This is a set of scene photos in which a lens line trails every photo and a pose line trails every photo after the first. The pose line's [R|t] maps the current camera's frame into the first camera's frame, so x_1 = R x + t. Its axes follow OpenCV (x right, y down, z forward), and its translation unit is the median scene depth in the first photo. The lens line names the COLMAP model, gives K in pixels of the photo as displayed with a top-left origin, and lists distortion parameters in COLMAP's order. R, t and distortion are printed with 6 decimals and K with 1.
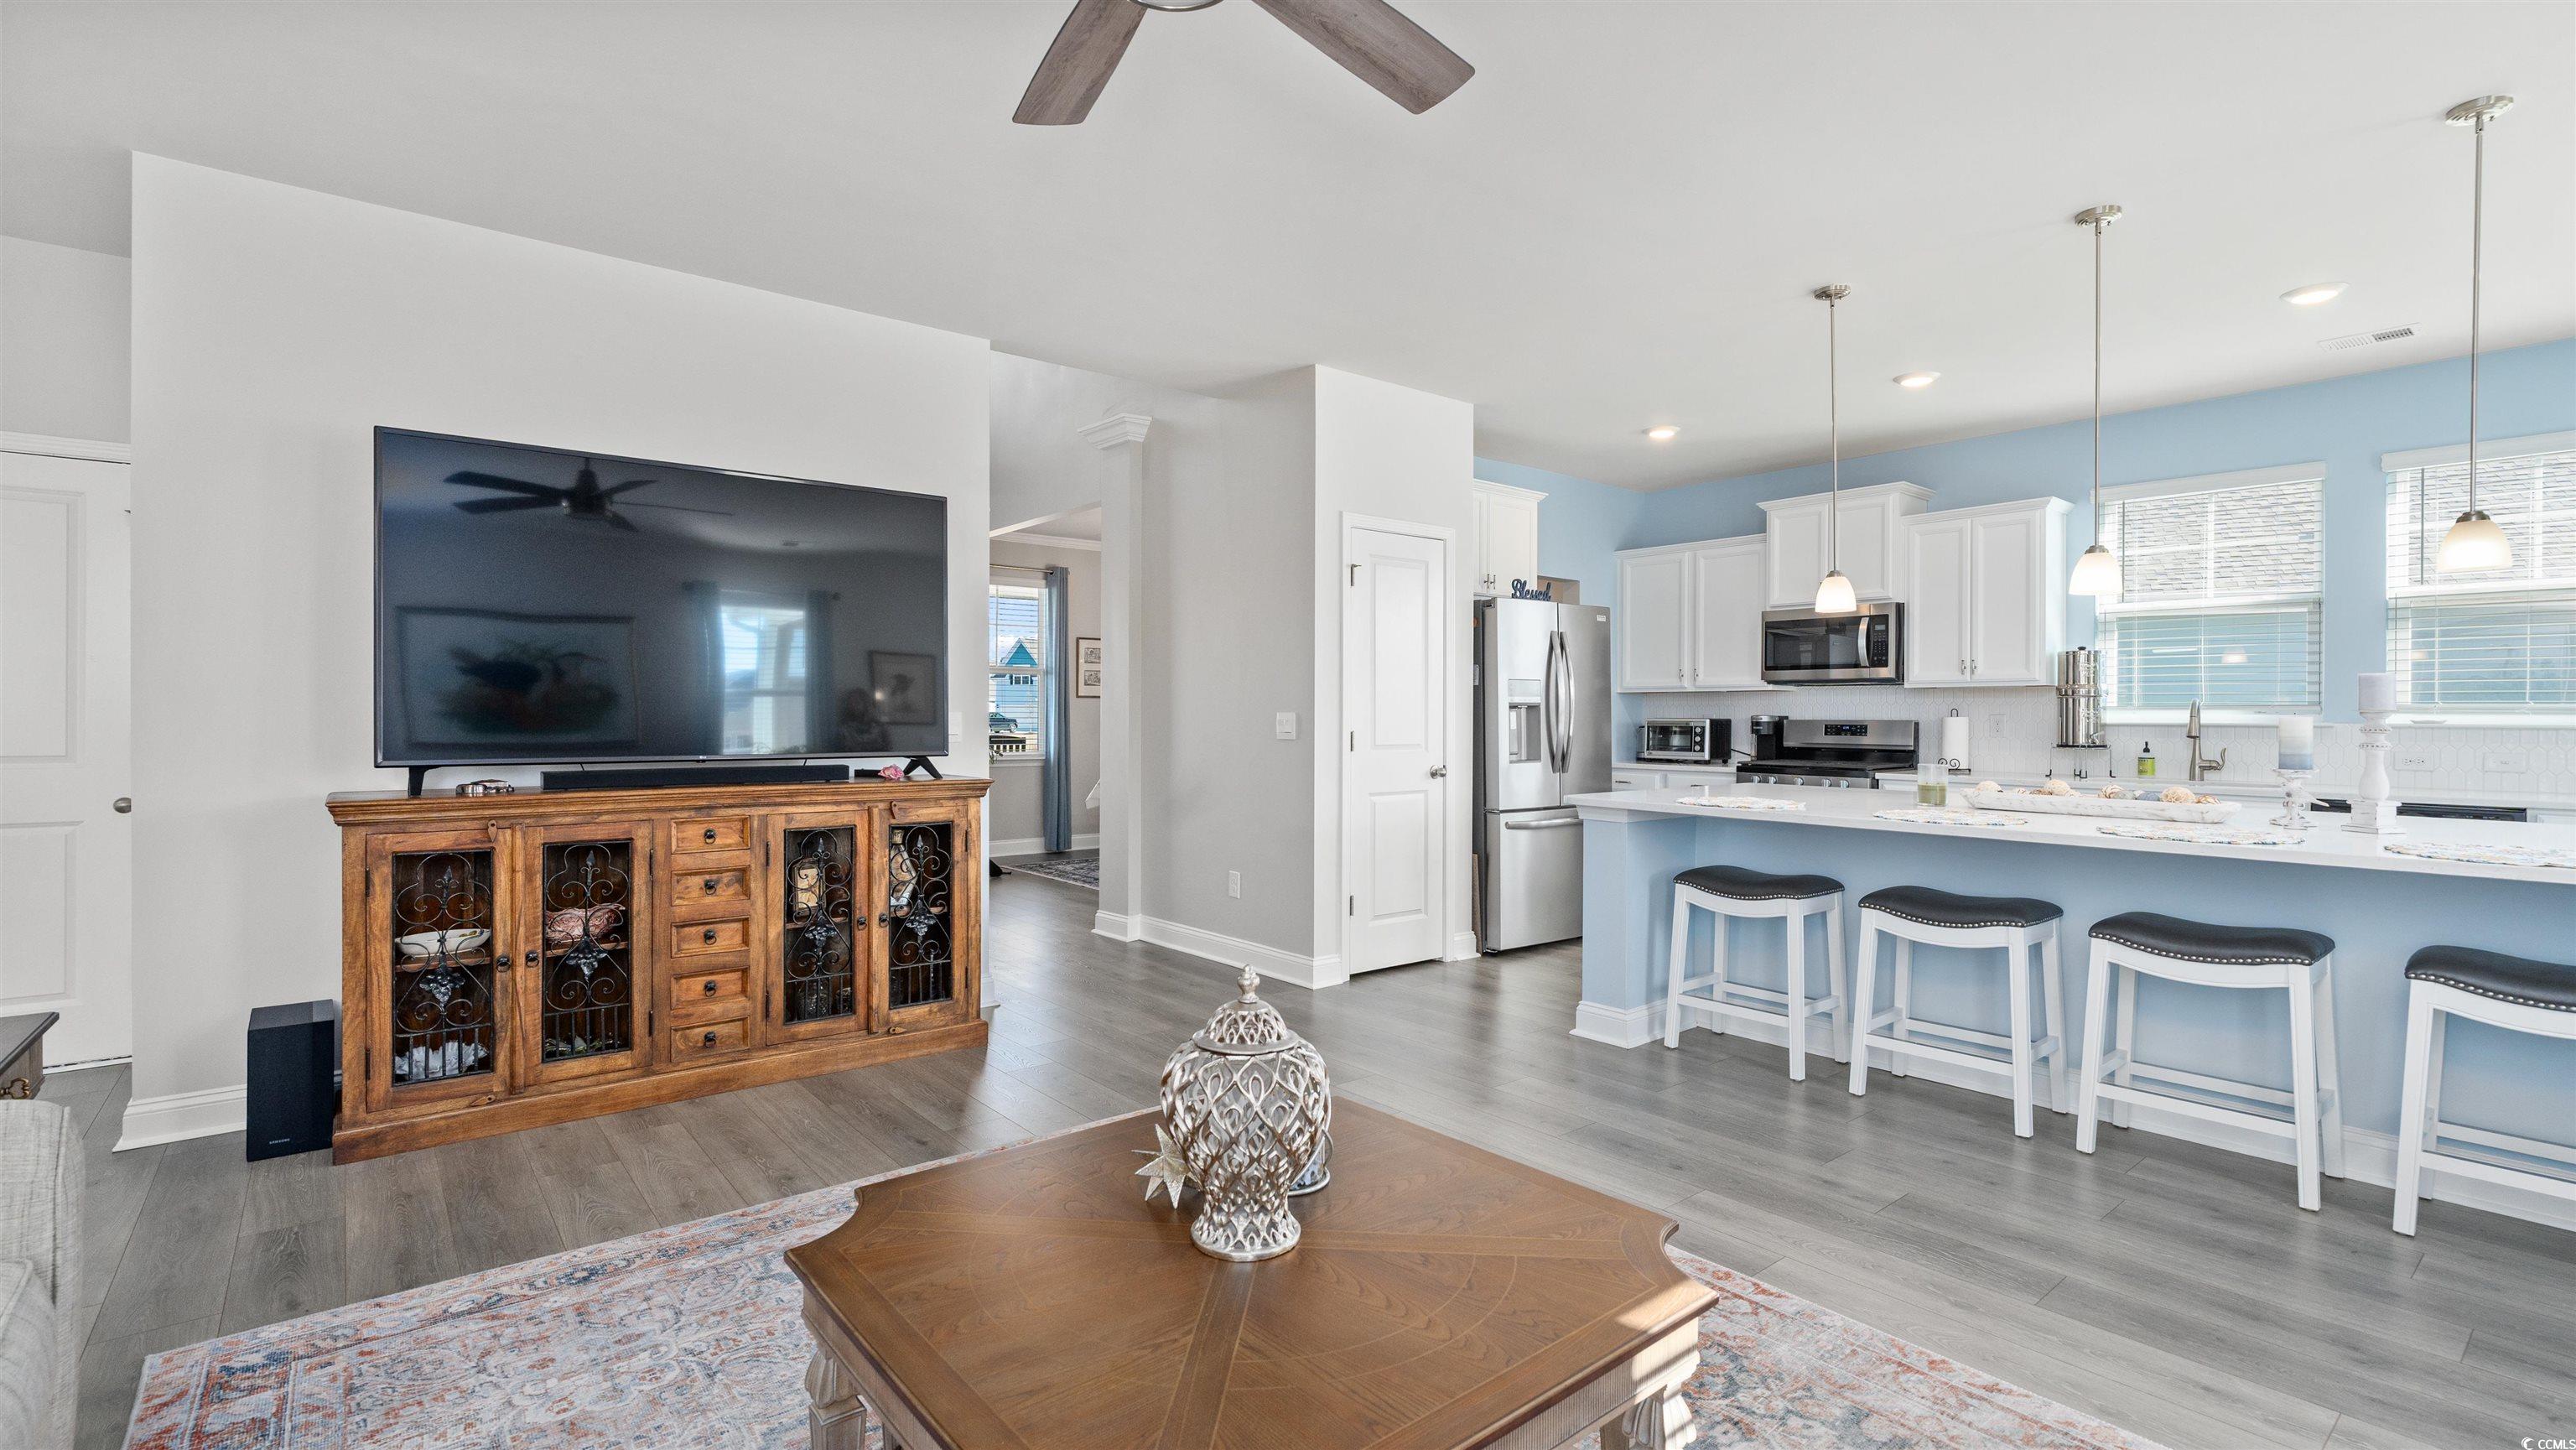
lens RADIAL K [[1155.9, 0, 1284.8], [0, 1155.9, 722.8], [0, 0, 1]] dist [-0.000376, 0.000254]
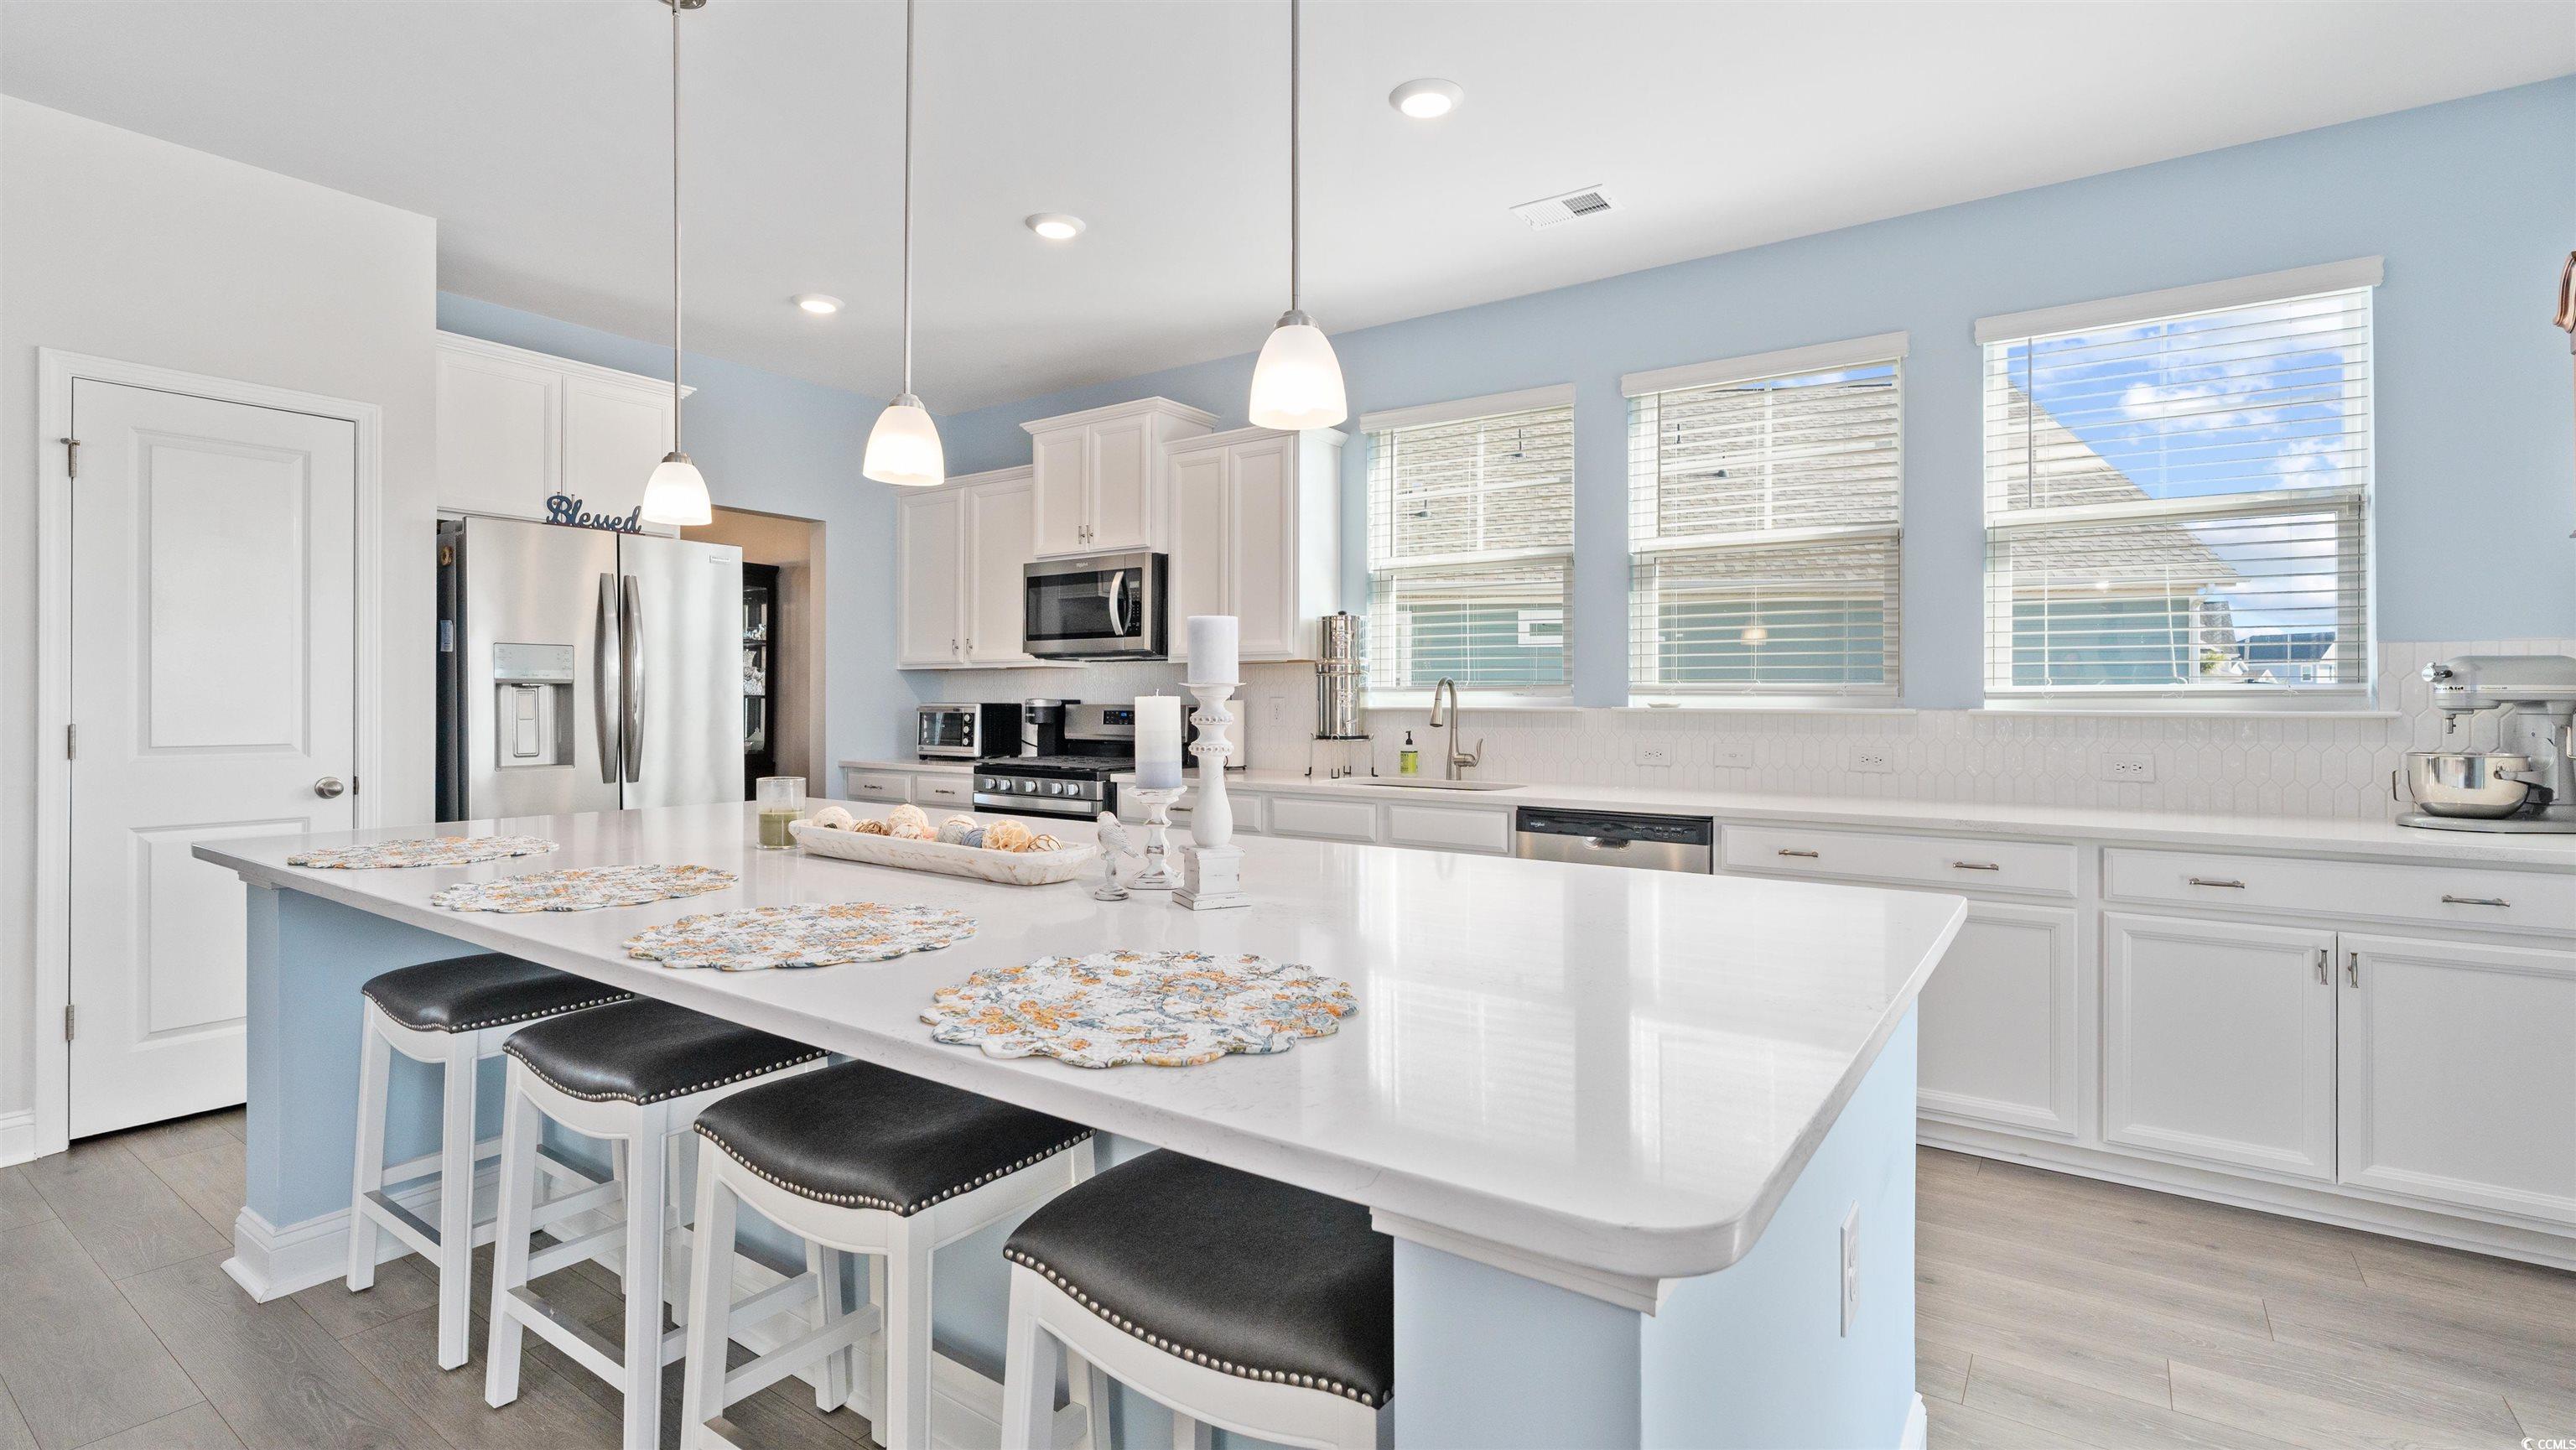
lens RADIAL K [[1158.7, 0, 1281.3], [0, 1158.7, 707.4], [0, 0, 1]] dist [-0.006297, -0.000339]
pose [[0.965305, -0.002065, 0.261117, 0.625240], [0.002377, 0.999997, -0.000878, 0.000609], [-0.261114, 0.001468, 0.965307, 0.349727]]
